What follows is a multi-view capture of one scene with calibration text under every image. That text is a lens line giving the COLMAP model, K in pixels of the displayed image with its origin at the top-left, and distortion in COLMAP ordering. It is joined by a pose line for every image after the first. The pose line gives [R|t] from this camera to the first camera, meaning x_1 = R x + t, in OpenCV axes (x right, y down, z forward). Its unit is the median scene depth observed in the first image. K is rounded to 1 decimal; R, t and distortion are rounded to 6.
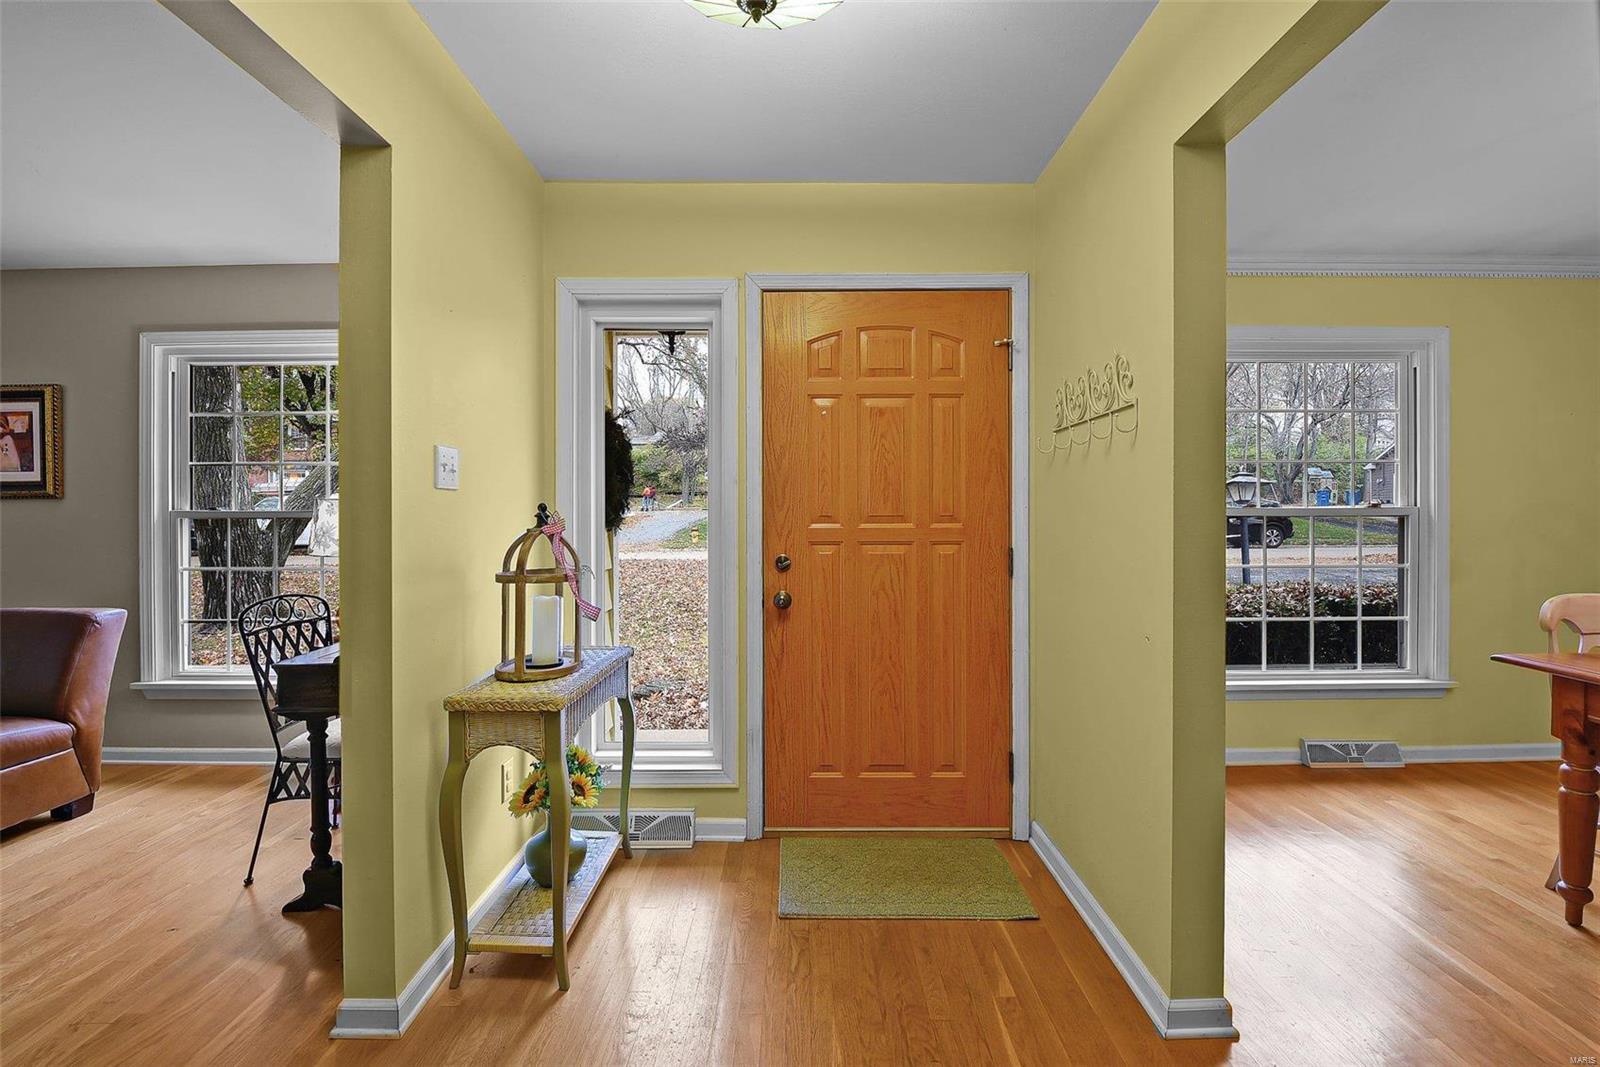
lens RADIAL K [[695.3, 0, 796.3], [0, 695.3, 519.1], [0, 0, 1]] dist [-0.015662, -0.002969]
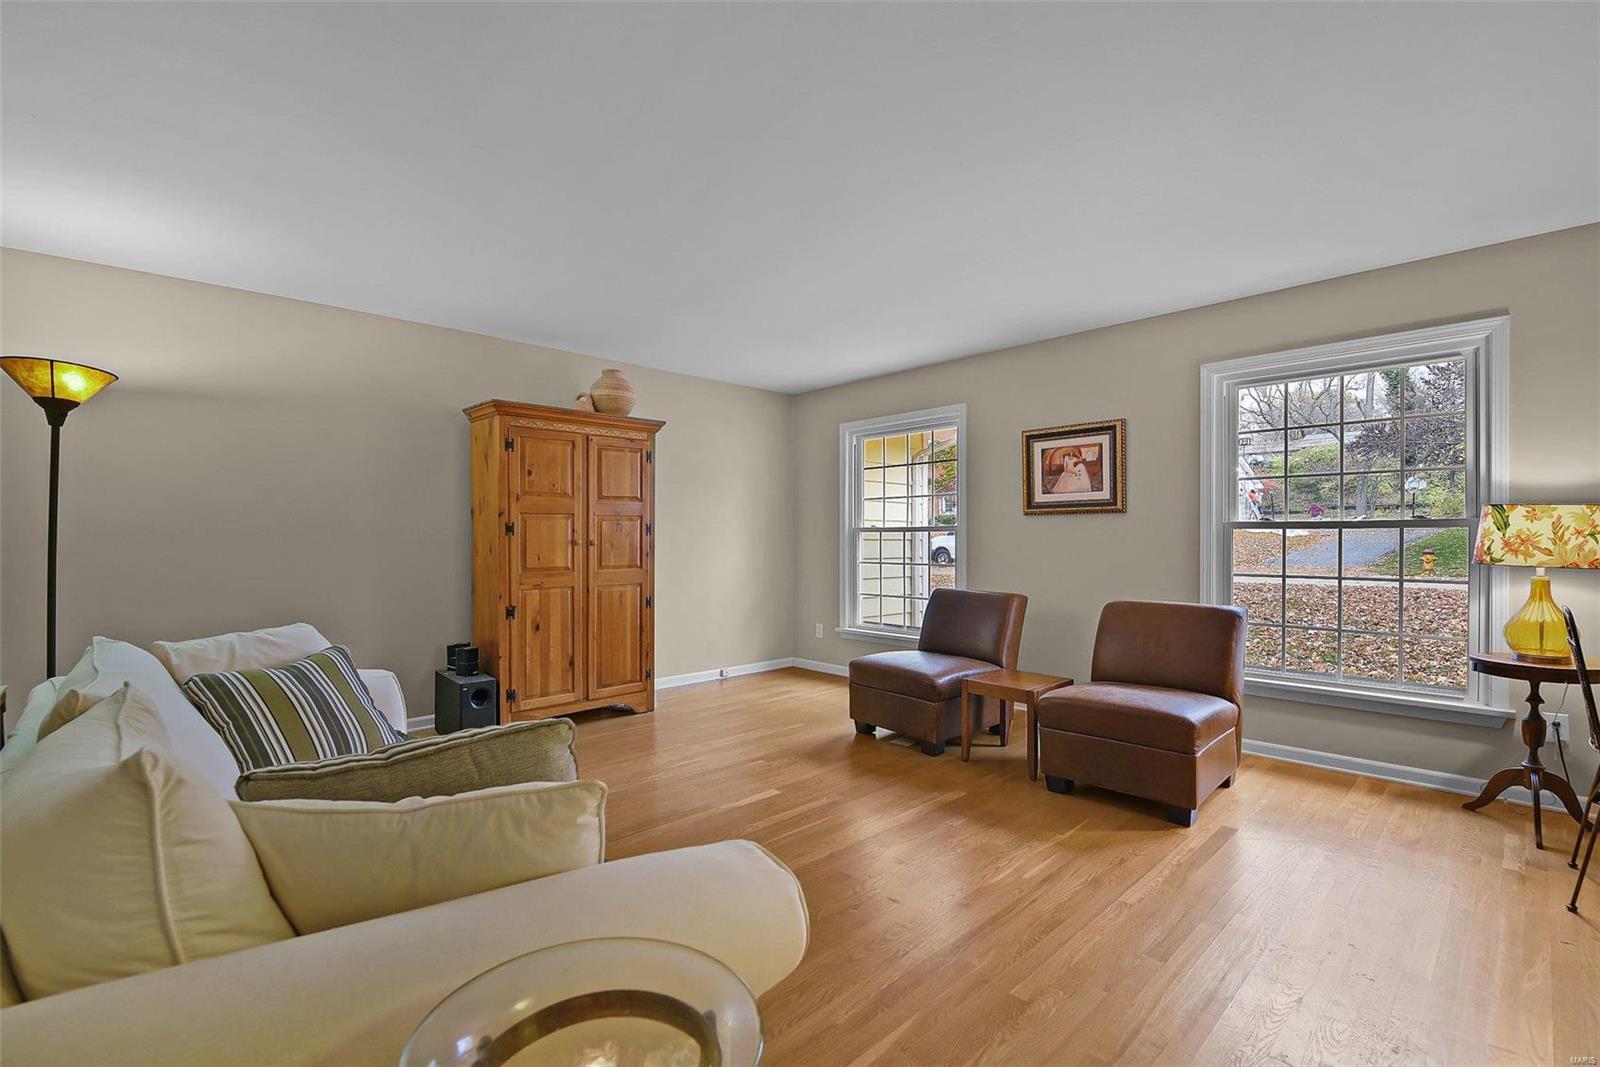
lens RADIAL K [[695.3, 0, 795.4], [0, 695.3, 538.6], [0, 0, 1]] dist [-0.015662, -0.002969]
pose [[0.693095, 0.003399, -0.720839, -0.701341], [-0.004338, 0.999990, 0.000544, 0.021168], [0.720834, 0.002750, 0.693103, -0.330512]]
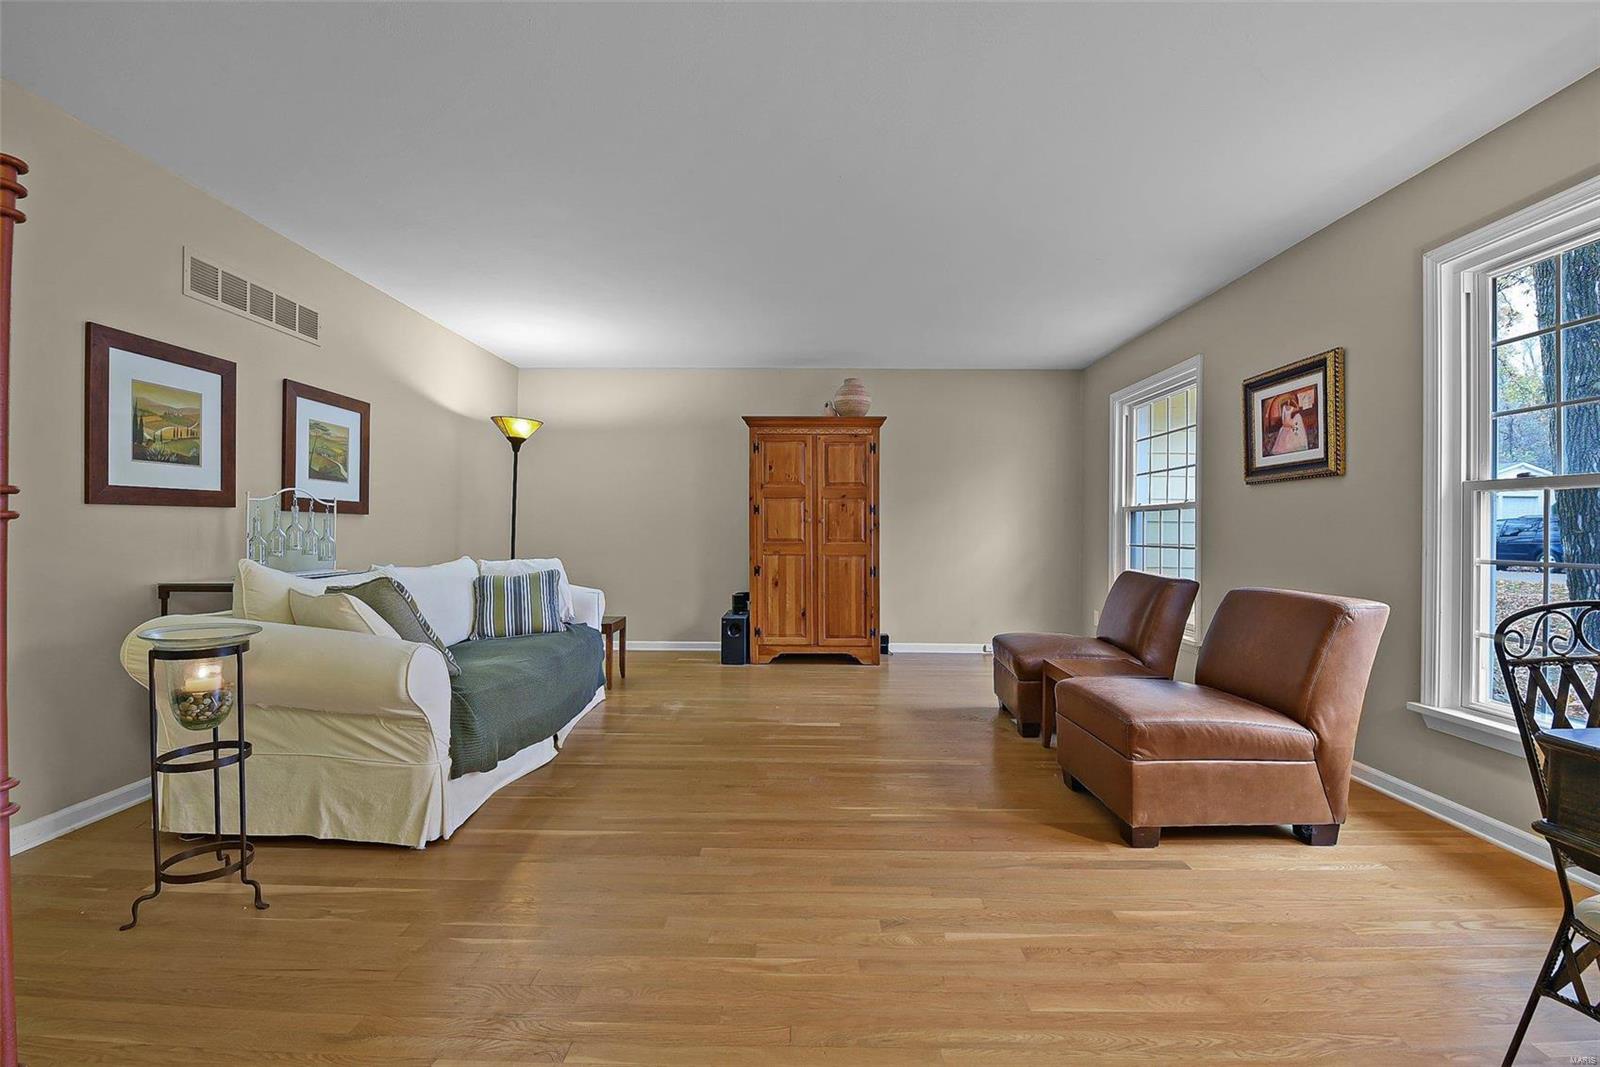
lens RADIAL K [[695.3, 0, 799.0], [0, 695.3, 530.9], [0, 0, 1]] dist [-0.015662, -0.002969]
pose [[-0.012413, 0.004122, -0.999914, -0.204060], [-0.009801, 0.999943, 0.004244, 0.053637], [0.999875, 0.009853, -0.012372, 0.353583]]
